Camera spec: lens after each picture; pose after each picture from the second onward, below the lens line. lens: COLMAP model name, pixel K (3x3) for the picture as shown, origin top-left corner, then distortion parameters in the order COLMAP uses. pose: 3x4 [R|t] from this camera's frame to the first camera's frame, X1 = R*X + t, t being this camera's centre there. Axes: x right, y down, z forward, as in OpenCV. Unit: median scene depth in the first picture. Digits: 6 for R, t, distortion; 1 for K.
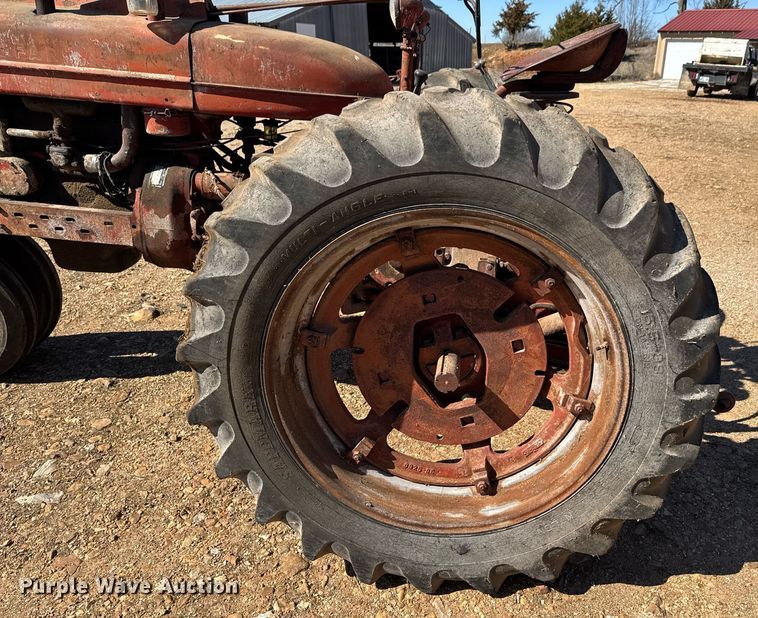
lens RADIAL K [[633.3, 0, 458.5], [0, 633.3, 339.1], [0, 0, 1]] dist [0.070926, -0.088144]
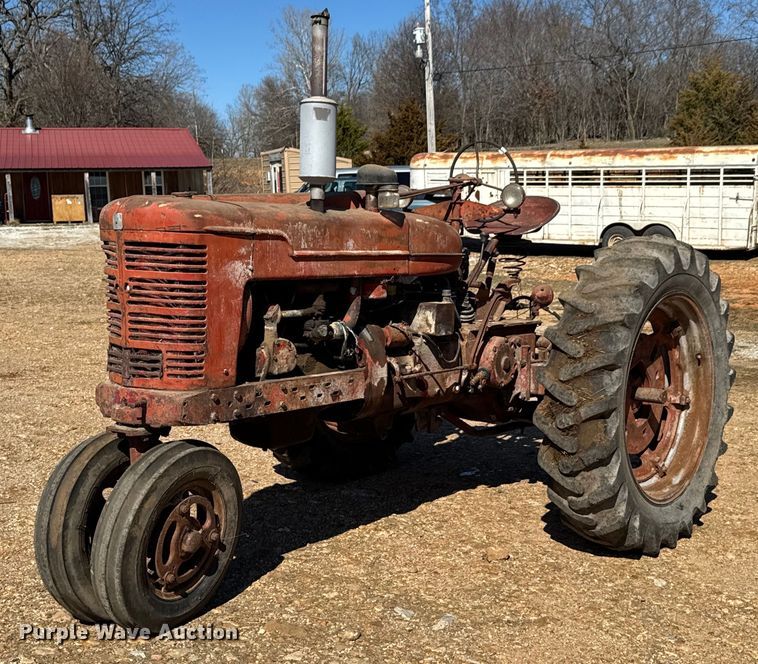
lens RADIAL K [[1021.0, 0, 385.4], [0, 1021.0, 318.5], [0, 0, 1]] dist [0.110146, 0.000000]
pose [[0.599885, -0.138715, 0.787970, -2.377128], [0.359019, 0.926806, -0.110167, -0.082177], [-0.715013, 0.348984, 0.605778, -0.187730]]
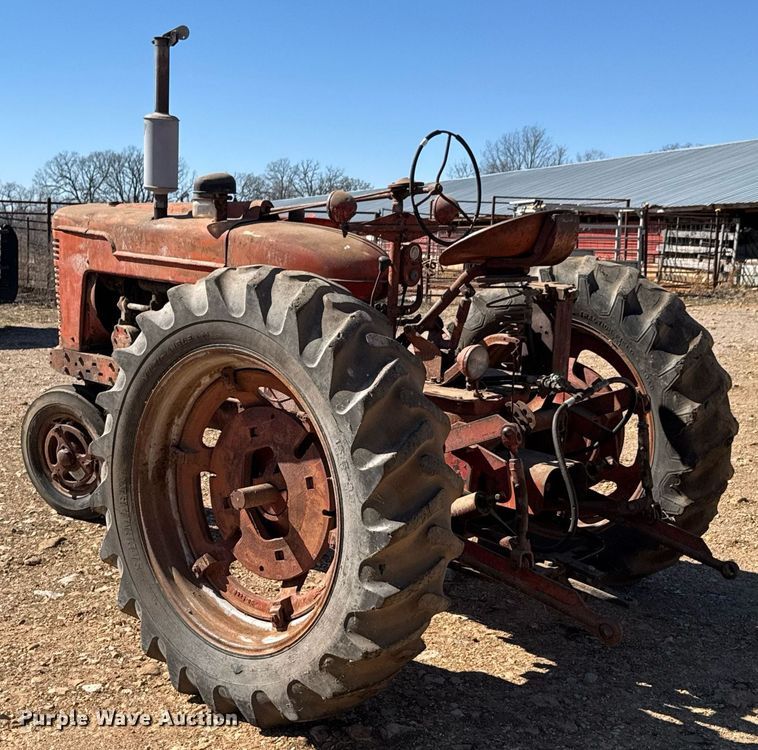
lens RADIAL K [[1214.5, 0, 378.0], [0, 1214.5, 379.4], [0, 0, 1]] dist [0.093102, 0.000000]
pose [[0.773583, 0.052848, -0.631487, 1.444047], [-0.244475, 0.944261, -0.220463, 0.265562], [0.584637, 0.324929, 0.743384, -0.531901]]
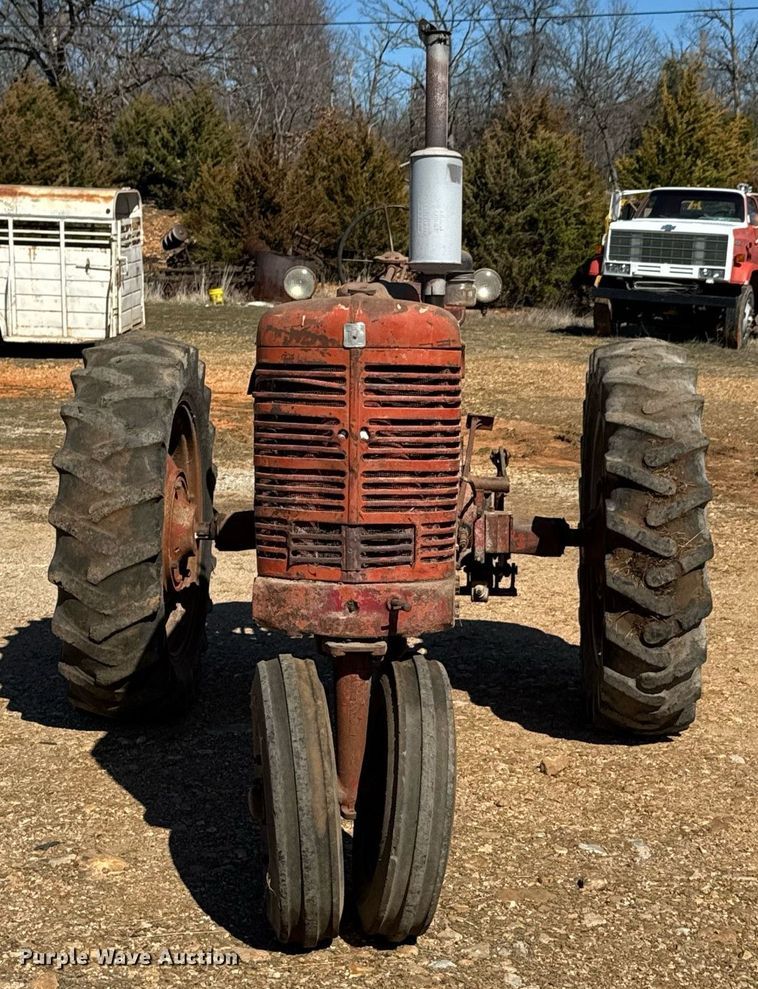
lens RADIAL K [[1623.2, 0, 379.0], [0, 1623.2, 497.6], [0, 0, 1]] dist [0.113325, 0.000000]
pose [[-0.002552, -0.187463, 0.982268, -3.136753], [0.403698, 0.898479, 0.172521, -0.784562], [-0.914889, 0.396980, 0.073386, 1.155373]]
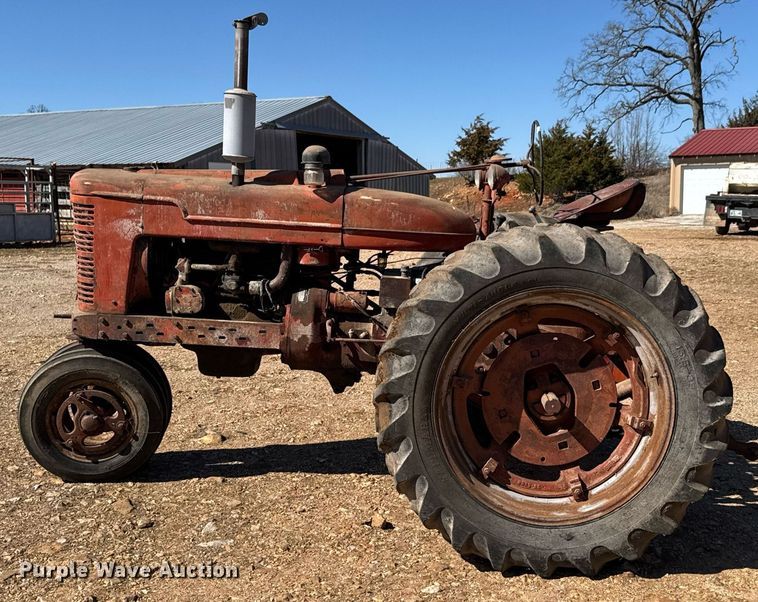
lens RADIAL K [[988.1, 0, 441.5], [0, 988.1, 310.0], [0, 0, 1]] dist [0.128476, 0.000000]
pose [[0.998341, -0.034522, 0.046075, -0.348255], [0.046539, 0.955037, -0.292811, 0.478932], [-0.033895, 0.294470, 0.955059, -1.178001]]
